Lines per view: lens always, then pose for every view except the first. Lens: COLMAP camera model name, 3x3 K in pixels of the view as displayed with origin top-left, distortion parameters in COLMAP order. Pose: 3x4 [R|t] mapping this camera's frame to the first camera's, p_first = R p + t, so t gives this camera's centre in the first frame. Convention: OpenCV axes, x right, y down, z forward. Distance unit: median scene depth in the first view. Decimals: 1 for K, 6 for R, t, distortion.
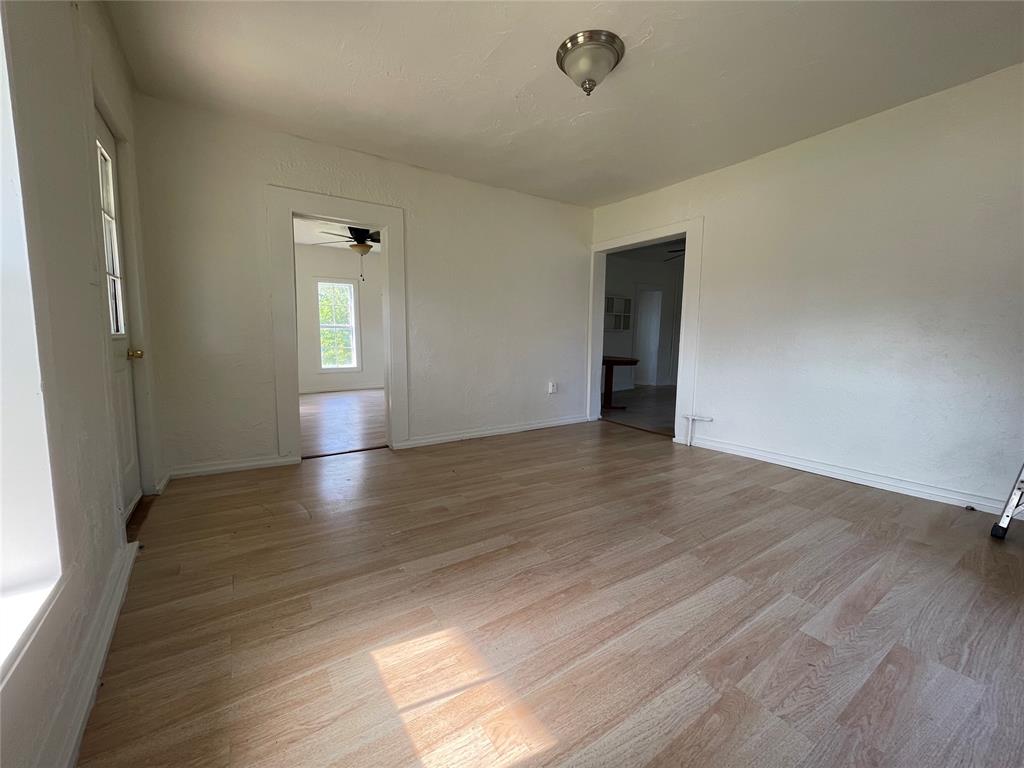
lens RADIAL K [[413.8, 0, 512.6], [0, 413.8, 386.5], [0, 0, 1]] dist [-0.003308, -0.000108]
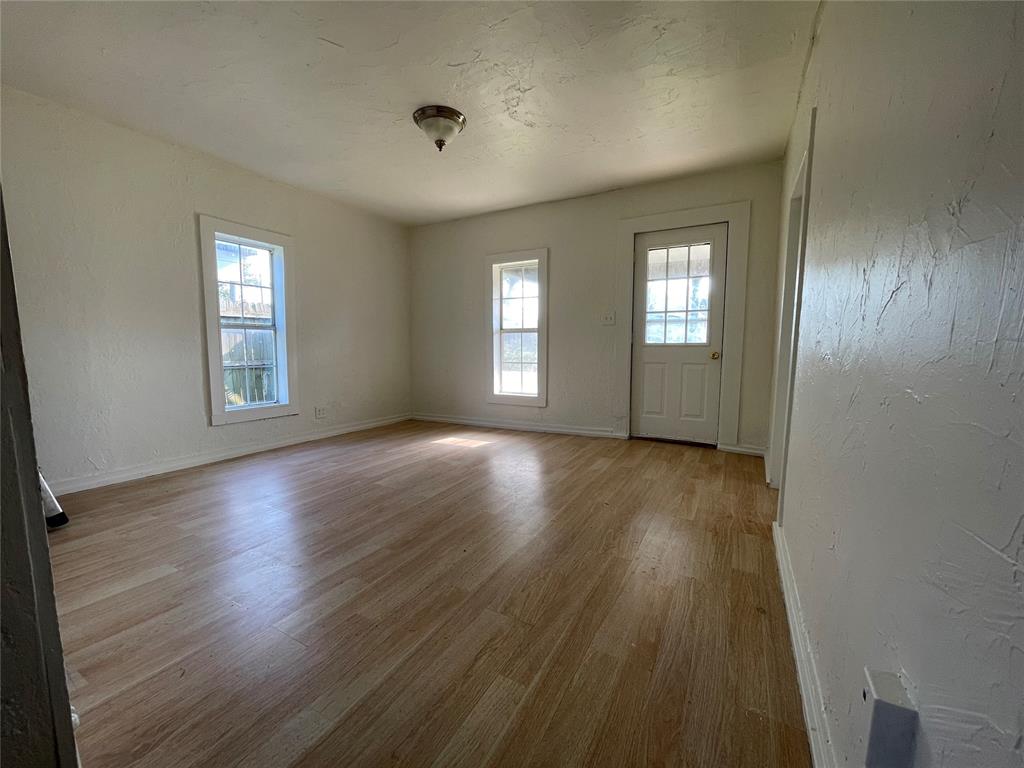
lens RADIAL K [[413.8, 0, 514.5], [0, 413.8, 386.2], [0, 0, 1]] dist [-0.003308, -0.000108]
pose [[-0.889899, 0.037511, -0.454612, 0.749415], [-0.061557, 0.977622, 0.201162, -0.348390], [0.451984, 0.206998, -0.867676, 3.019857]]
